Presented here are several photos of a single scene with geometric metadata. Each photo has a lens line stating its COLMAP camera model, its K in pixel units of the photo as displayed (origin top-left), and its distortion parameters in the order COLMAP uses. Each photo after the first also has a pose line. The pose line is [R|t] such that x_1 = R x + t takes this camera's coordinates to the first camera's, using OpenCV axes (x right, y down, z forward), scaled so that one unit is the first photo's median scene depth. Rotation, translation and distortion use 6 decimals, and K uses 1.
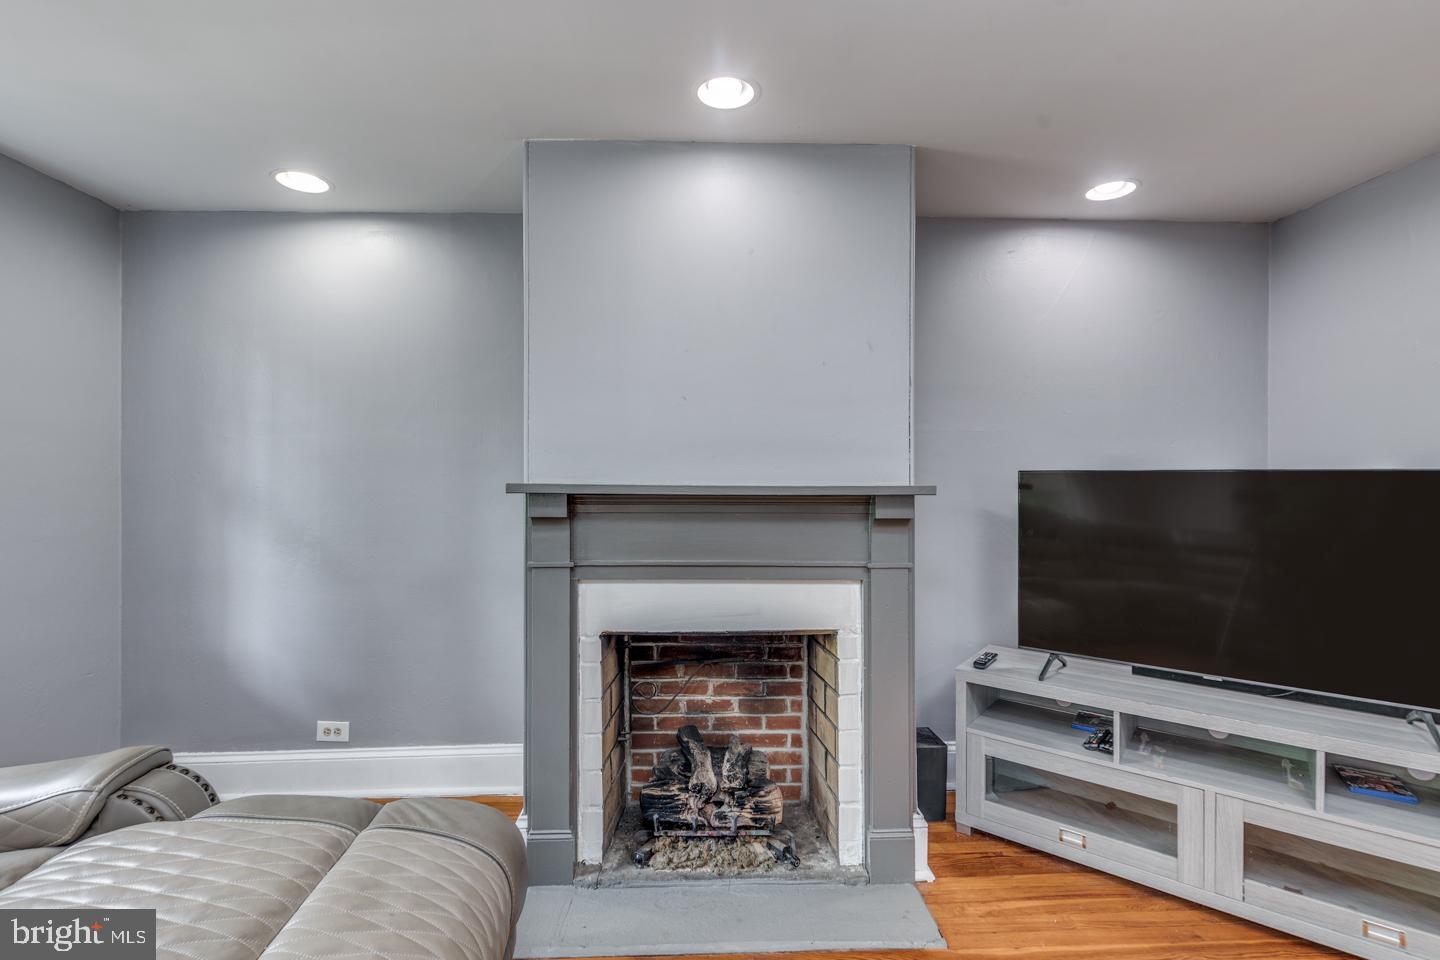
lens RADIAL K [[647.5, 0, 720.9], [0, 647.5, 478.0], [0, 0, 1]] dist [0.006519, -0.001863]
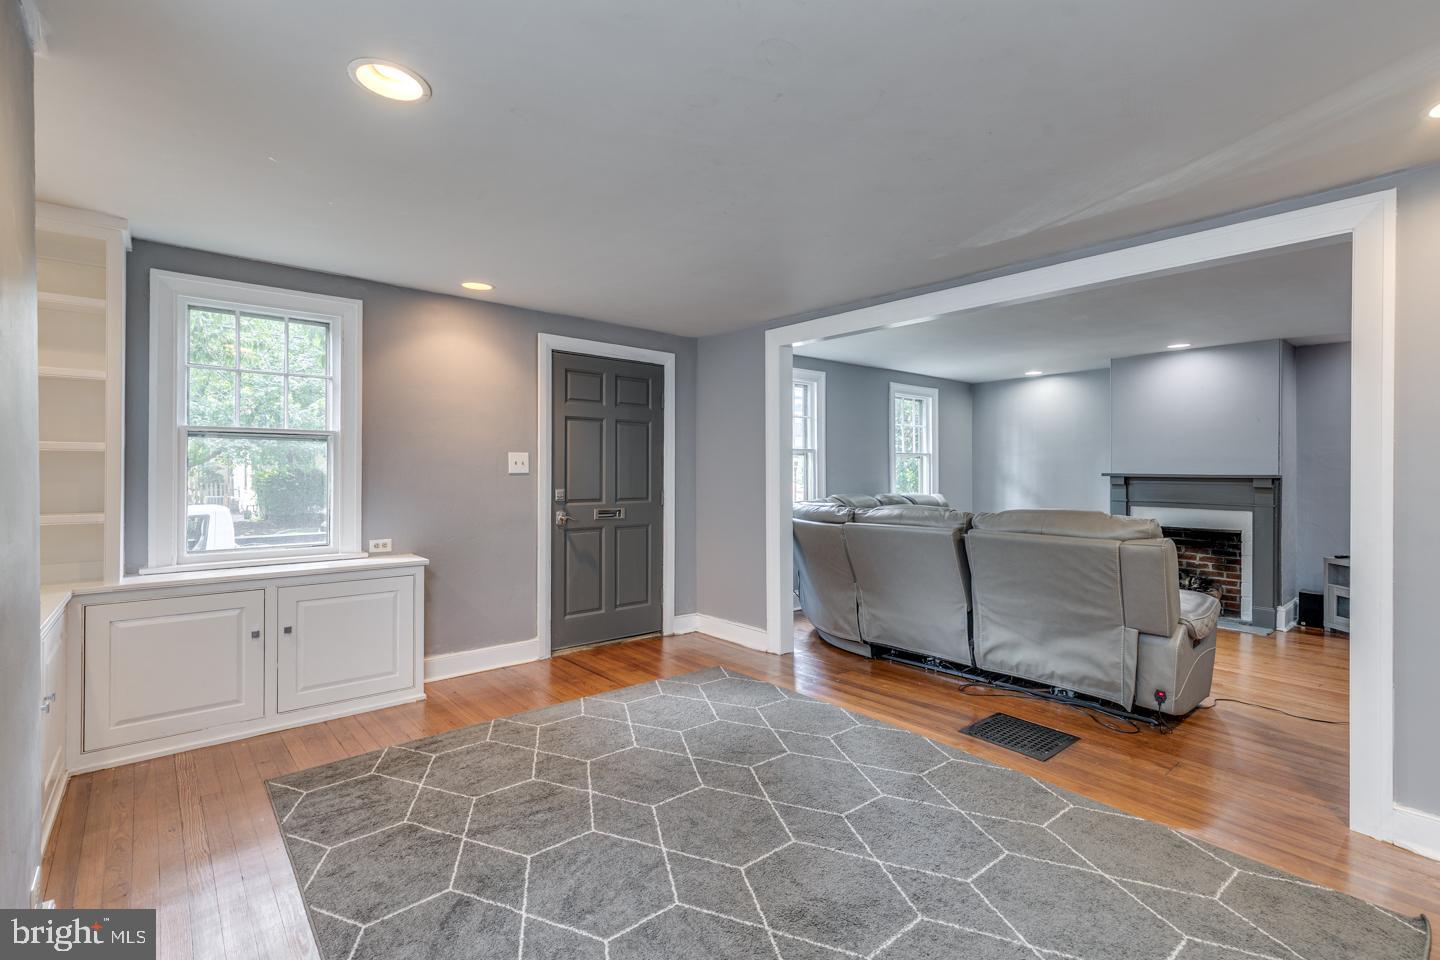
lens RADIAL K [[647.5, 0, 714.0], [0, 647.5, 473.6], [0, 0, 1]] dist [0.006519, -0.001863]
pose [[0.600742, 0.006396, -0.799417, 0.898999], [-0.003736, 0.999980, 0.005193, 0.001310], [0.799434, -0.000133, 0.600754, -2.052900]]
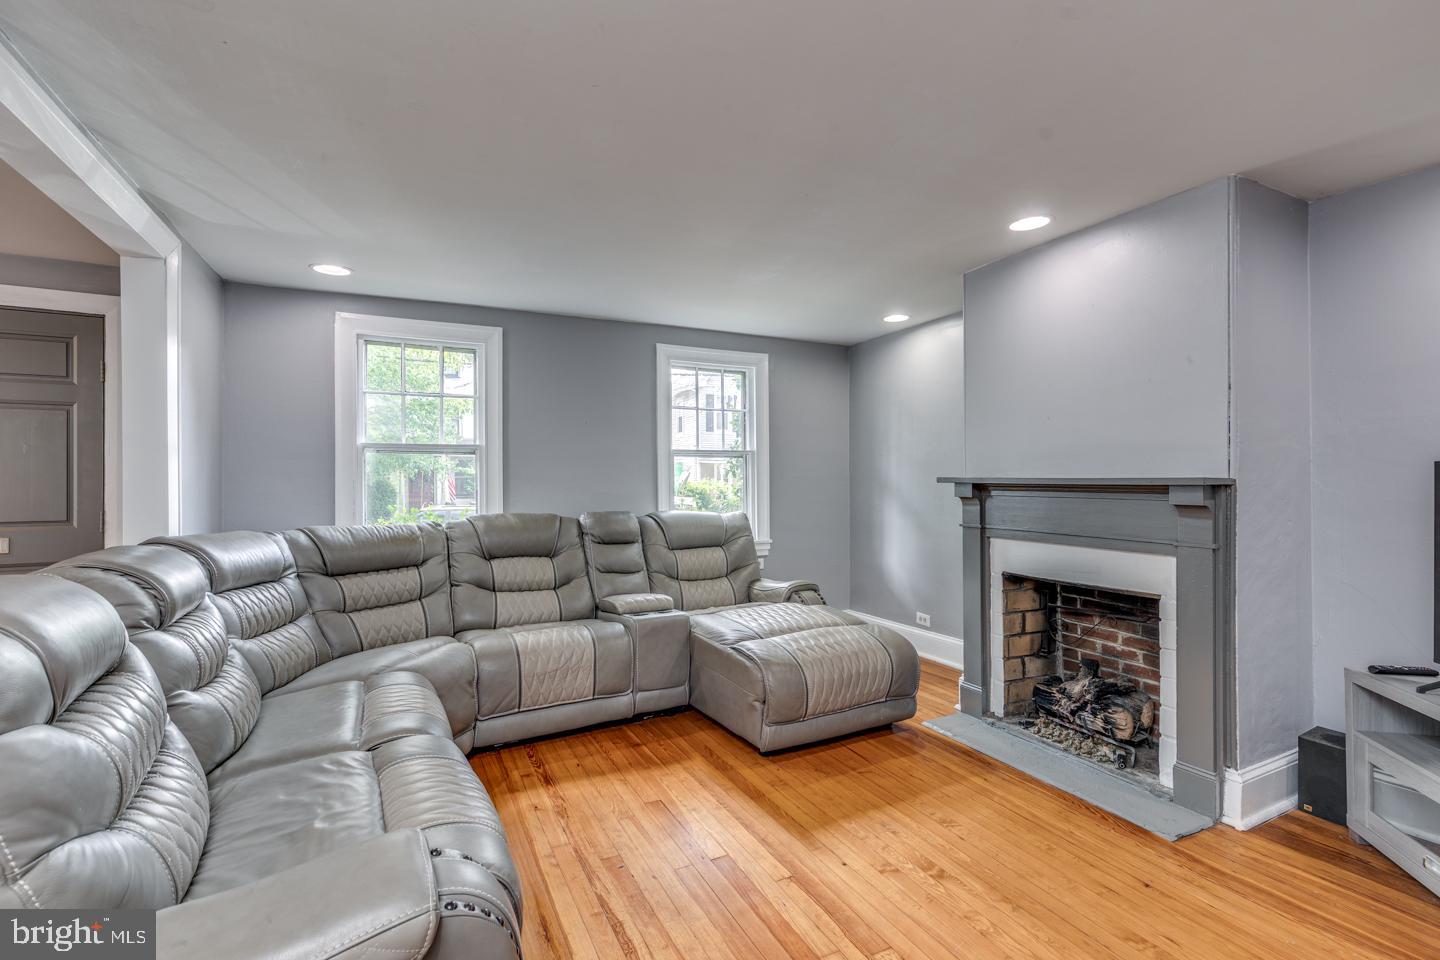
lens RADIAL K [[647.5, 0, 717.4], [0, 647.5, 477.9], [0, 0, 1]] dist [0.006519, -0.001863]
pose [[0.406524, -0.004640, -0.913628, 0.880300], [0.003938, 0.999987, -0.003327, 0.012285], [0.913632, -0.002245, 0.406537, -0.247867]]
